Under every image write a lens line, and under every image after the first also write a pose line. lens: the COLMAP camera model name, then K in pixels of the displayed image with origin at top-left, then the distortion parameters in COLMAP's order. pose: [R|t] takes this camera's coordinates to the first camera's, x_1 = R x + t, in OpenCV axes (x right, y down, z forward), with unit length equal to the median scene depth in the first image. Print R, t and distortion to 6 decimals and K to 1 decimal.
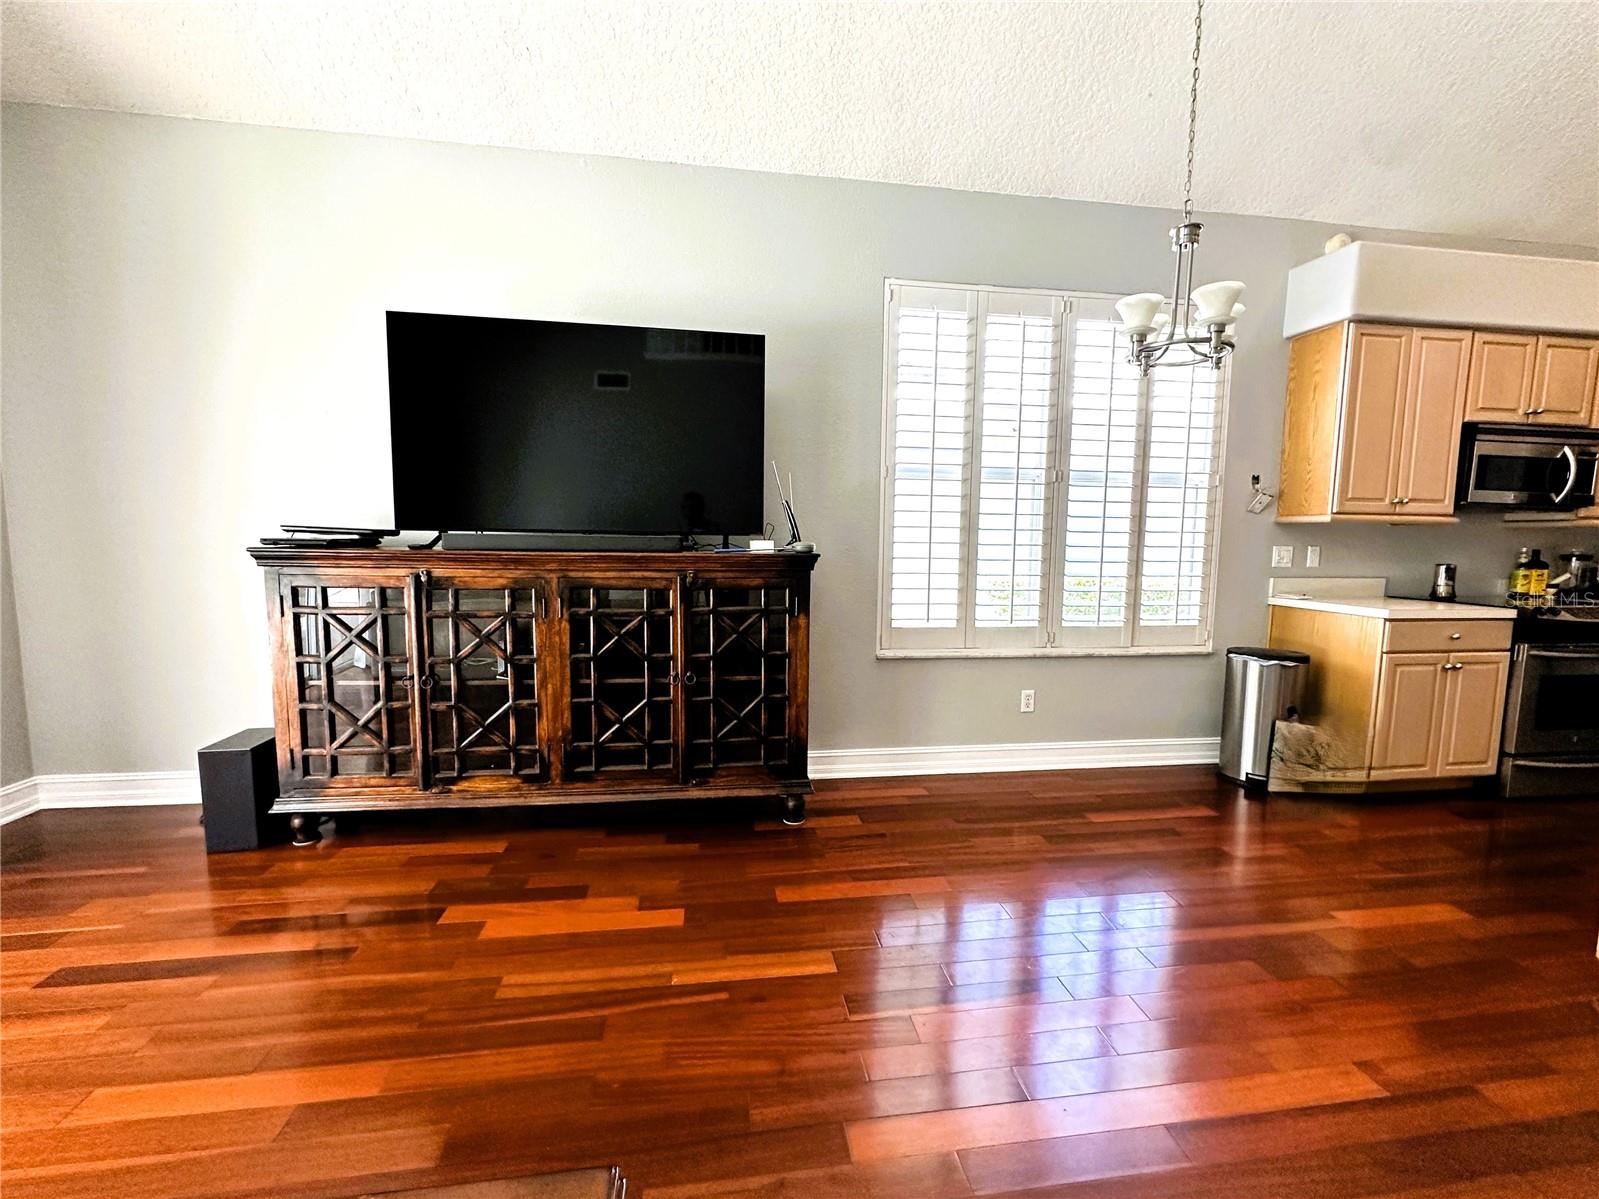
lens RADIAL K [[645.5, 0, 800.2], [0, 645.5, 600.4], [0, 0, 1]] dist [-0.001122, -0.000011]
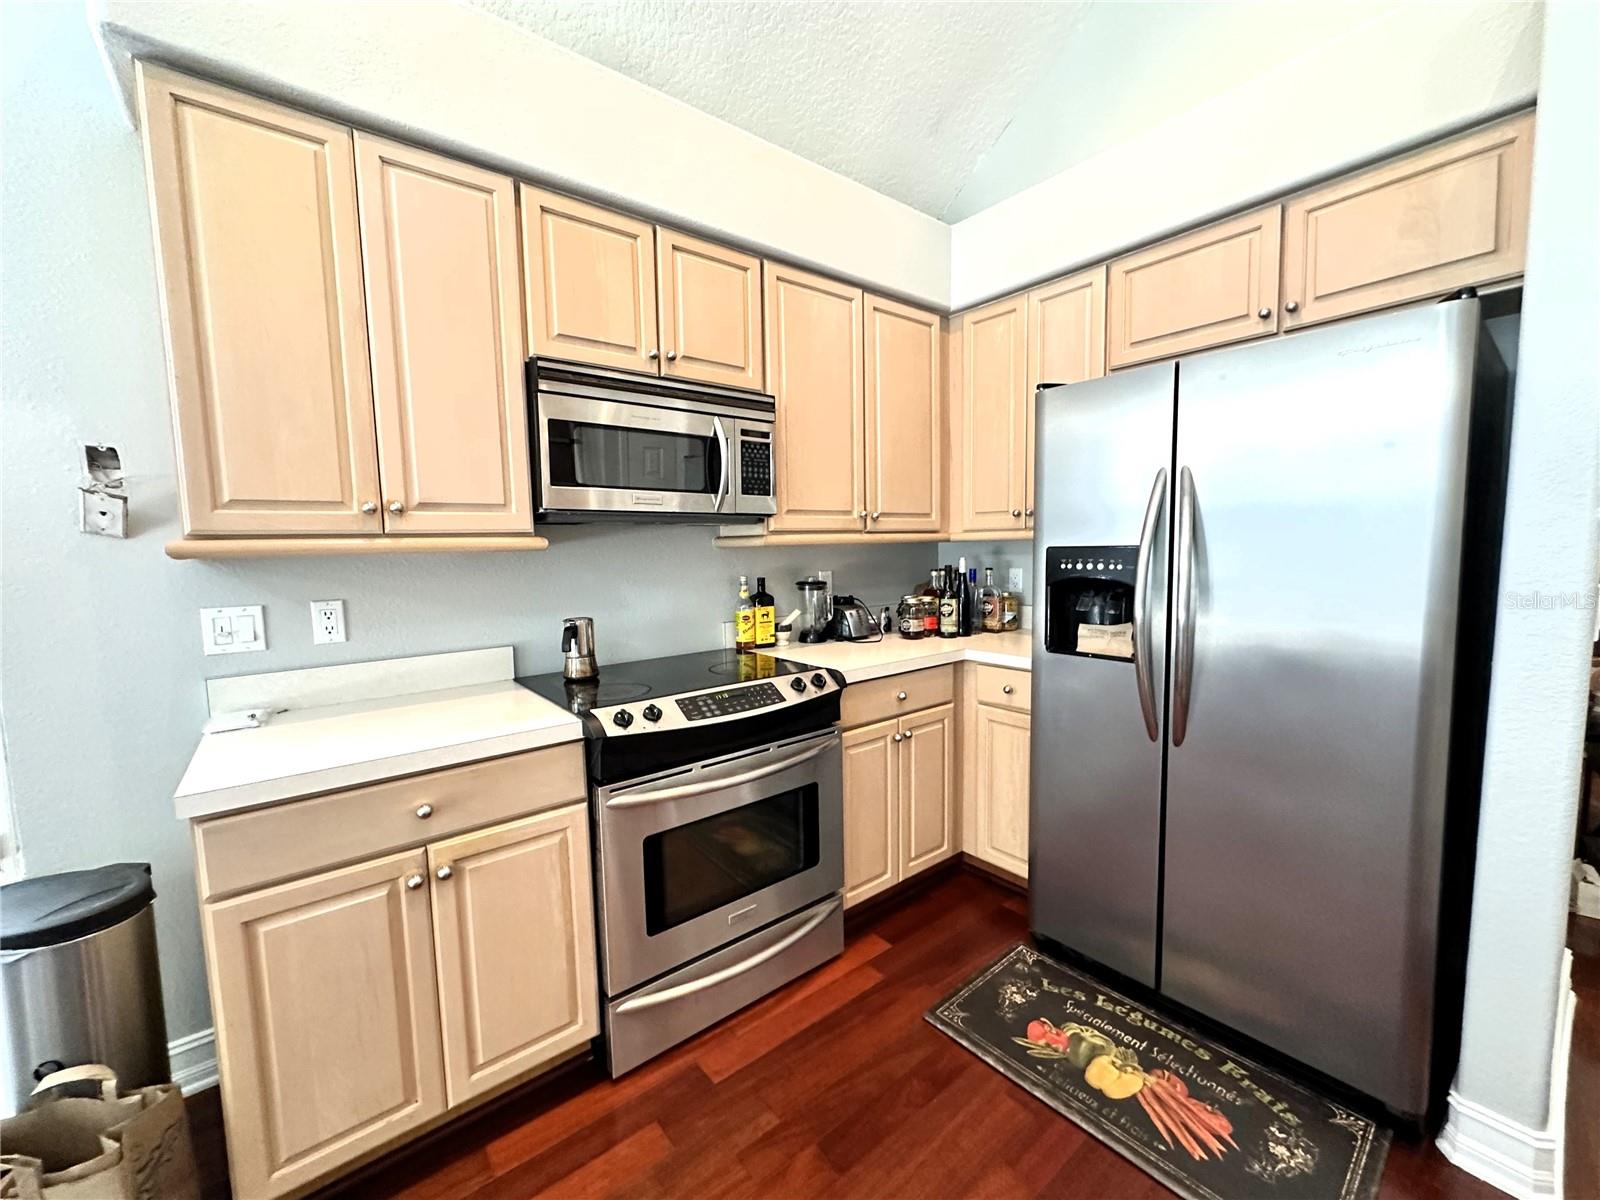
lens RADIAL K [[645.9, 0, 793.4], [0, 645.9, 602.8], [0, 0, 1]] dist [-0.001122, -0.000011]
pose [[0.859352, -0.078057, 0.505392, 0.921574], [0.081681, 0.996545, 0.015027, -0.066580], [-0.504819, 0.028367, 0.862759, 0.436332]]
